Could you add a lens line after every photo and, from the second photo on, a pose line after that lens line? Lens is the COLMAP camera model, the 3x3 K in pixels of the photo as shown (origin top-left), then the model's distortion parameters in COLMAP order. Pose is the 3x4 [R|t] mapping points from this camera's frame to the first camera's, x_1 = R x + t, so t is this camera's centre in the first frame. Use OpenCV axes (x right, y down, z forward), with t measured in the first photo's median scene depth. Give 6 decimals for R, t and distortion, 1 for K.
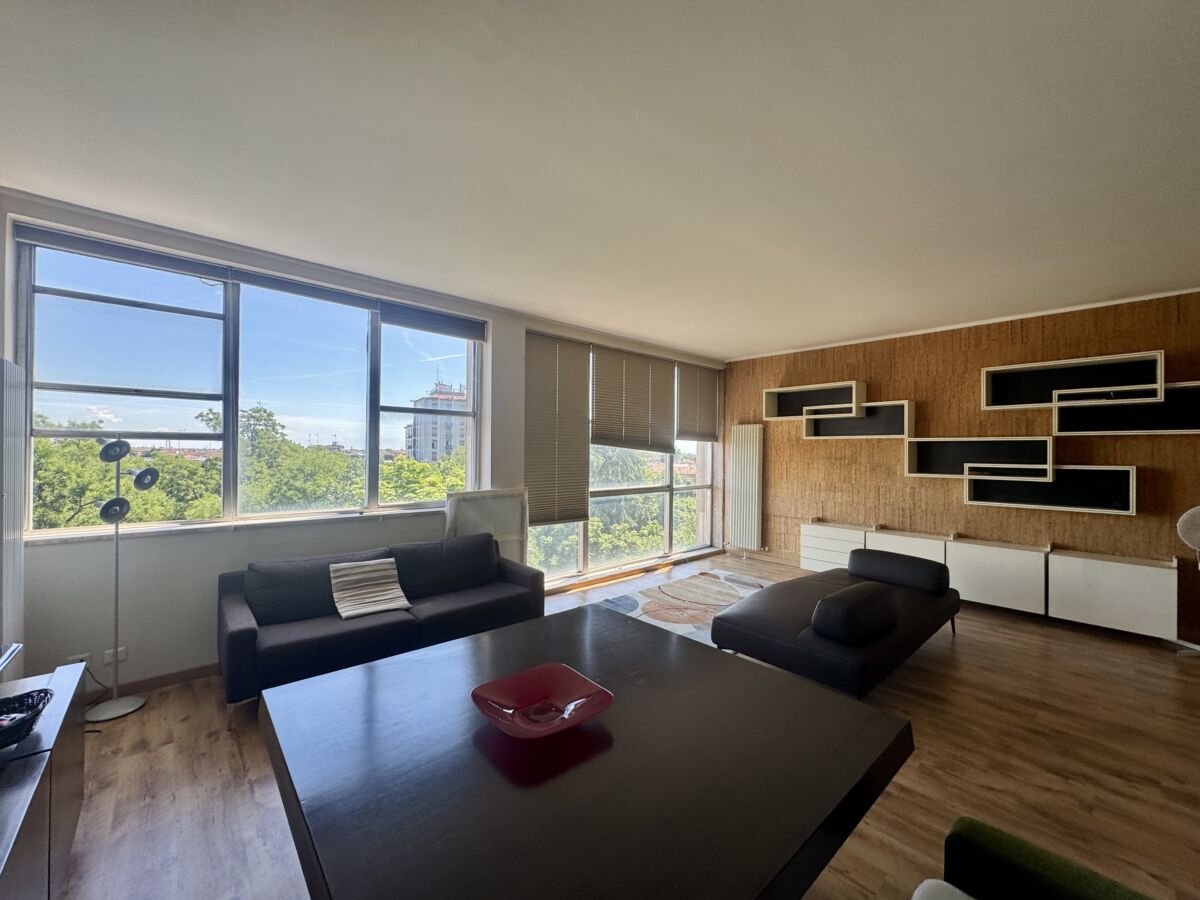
lens RADIAL K [[477.6, 0, 598.4], [0, 477.6, 449.6], [0, 0, 1]] dist [-0.001619, -0.000339]
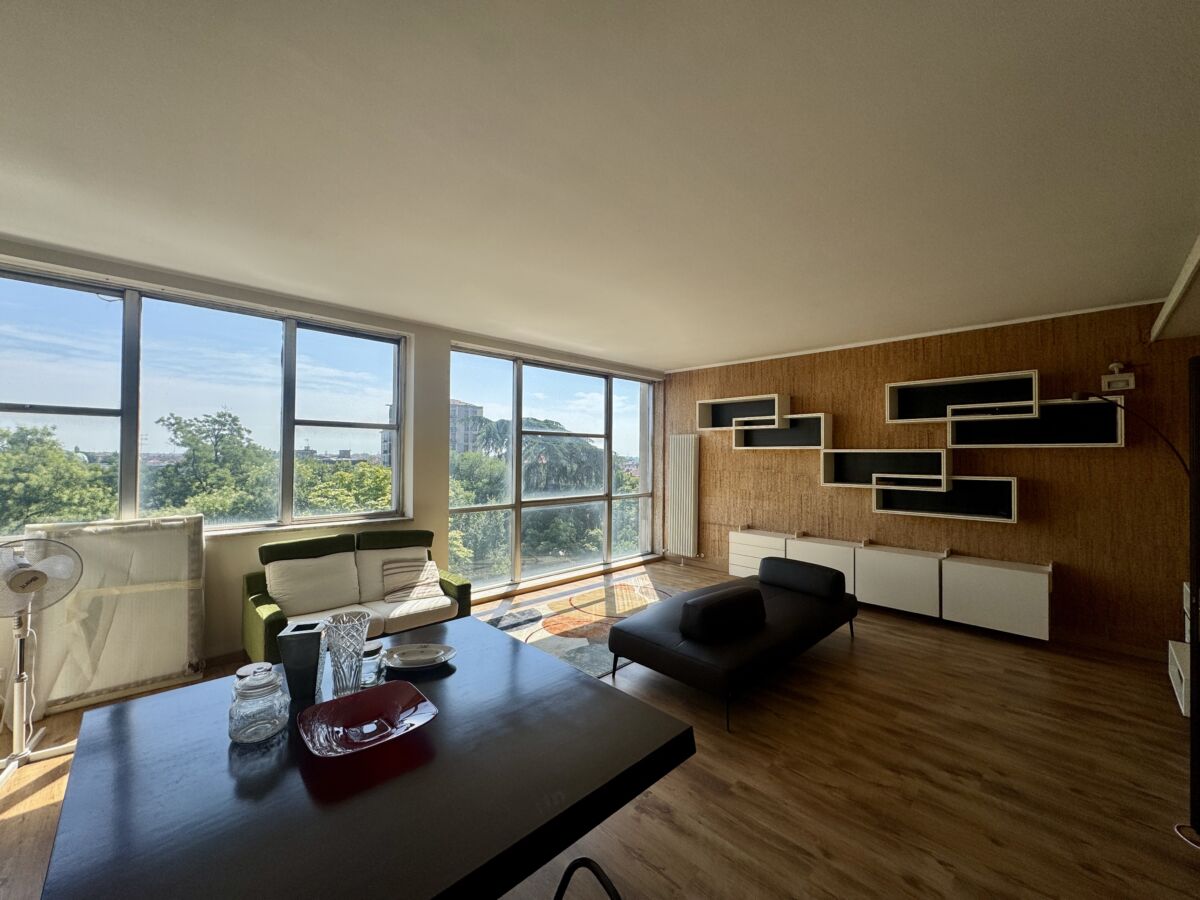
lens RADIAL K [[476.9, 0, 598.5], [0, 476.9, 449.0], [0, 0, 1]] dist [-0.001908, 0.000246]
pose [[0.999154, -0.001231, 0.041114, 0.112937], [0.001637, 0.999950, -0.009848, -0.015384], [-0.041100, 0.009907, 0.999106, -0.023957]]
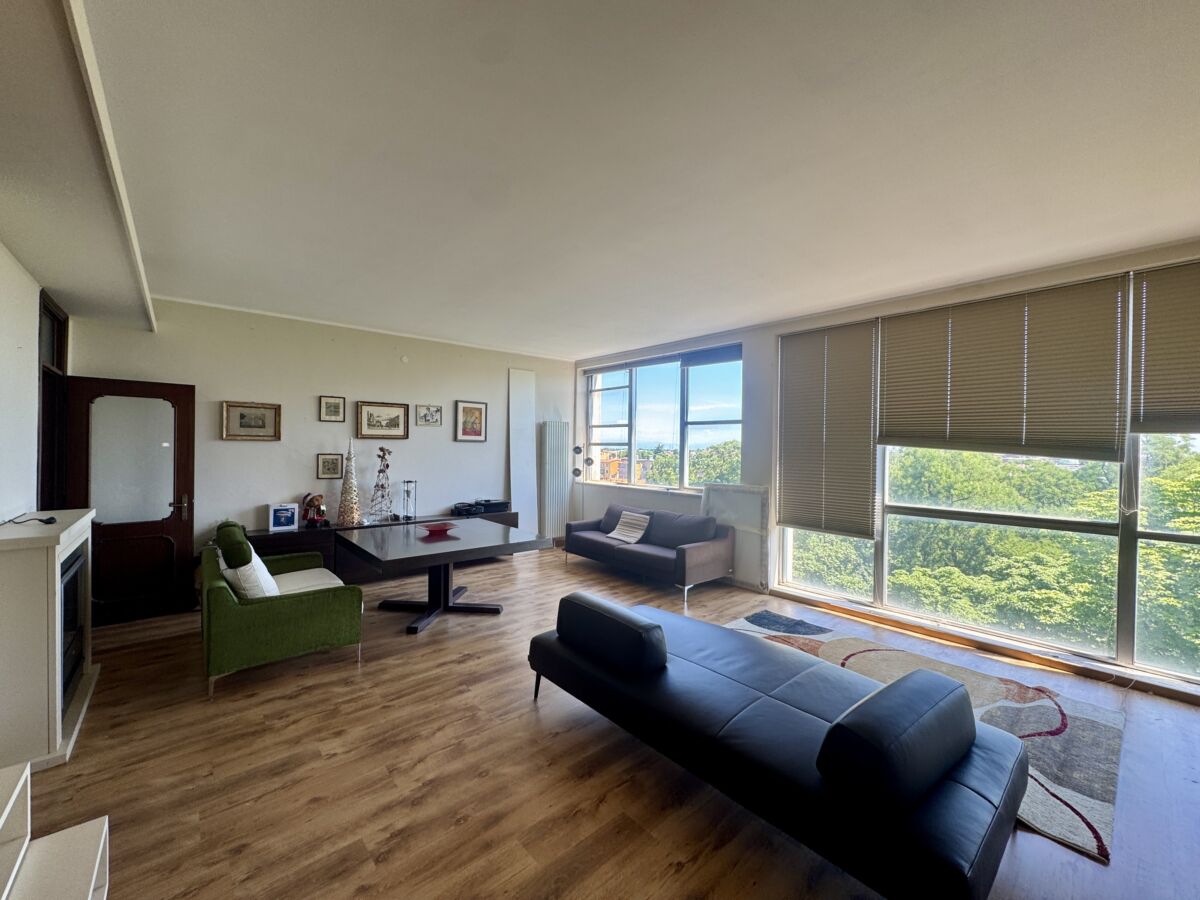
lens RADIAL K [[476.9, 0, 598.5], [0, 476.9, 449.0], [0, 0, 1]] dist [-0.001908, 0.000246]
pose [[-0.013604, -0.006975, -0.999883, 0.855475], [-0.010555, 0.999921, -0.006831, 0.006031], [0.999852, 0.010461, -0.013676, 0.597379]]
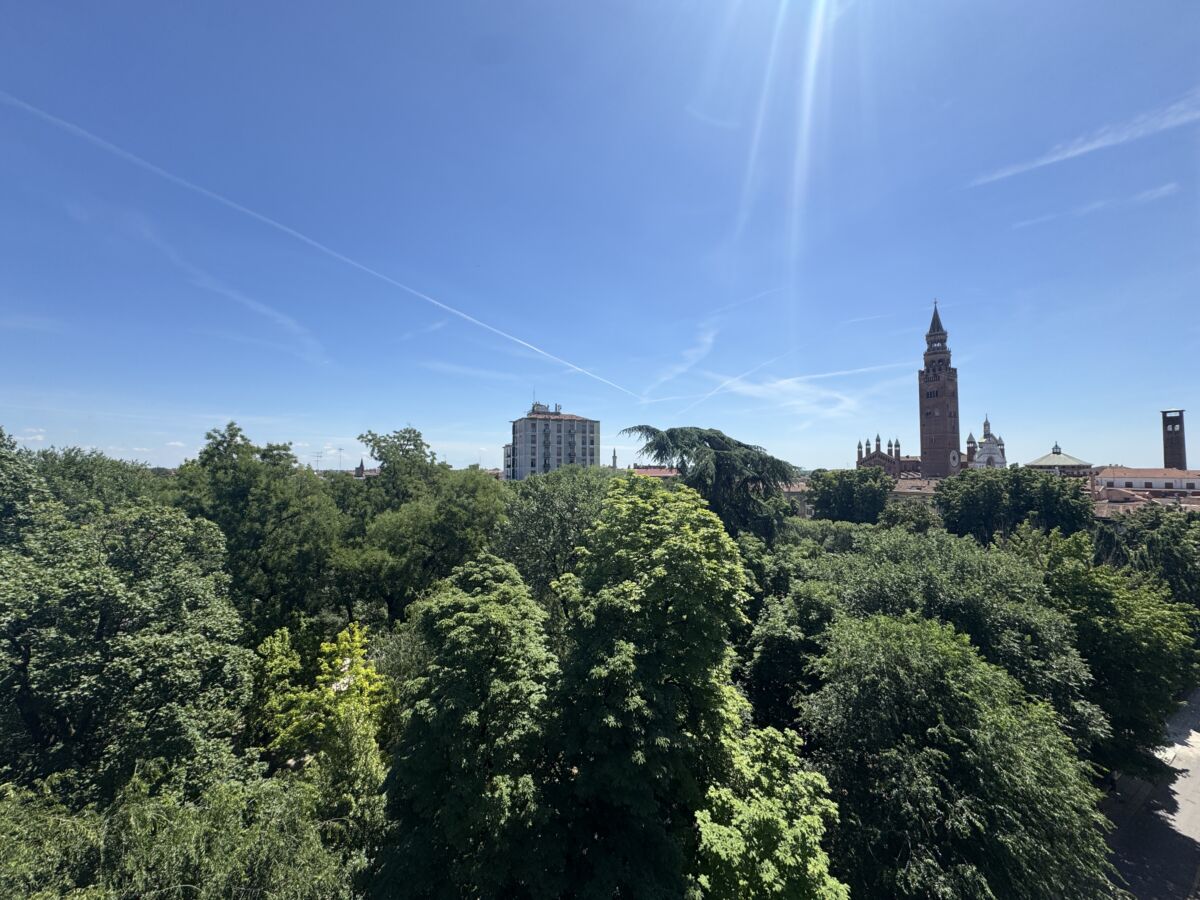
lens RADIAL K [[476.9, 0, 598.5], [0, 476.9, 449.0], [0, 0, 1]] dist [-0.001908, 0.000246]
pose [[0.987802, -0.015966, -0.154894, -1.103427], [0.009824, 0.999138, -0.040336, 0.034291], [0.155404, 0.038323, 0.987107, 0.174221]]
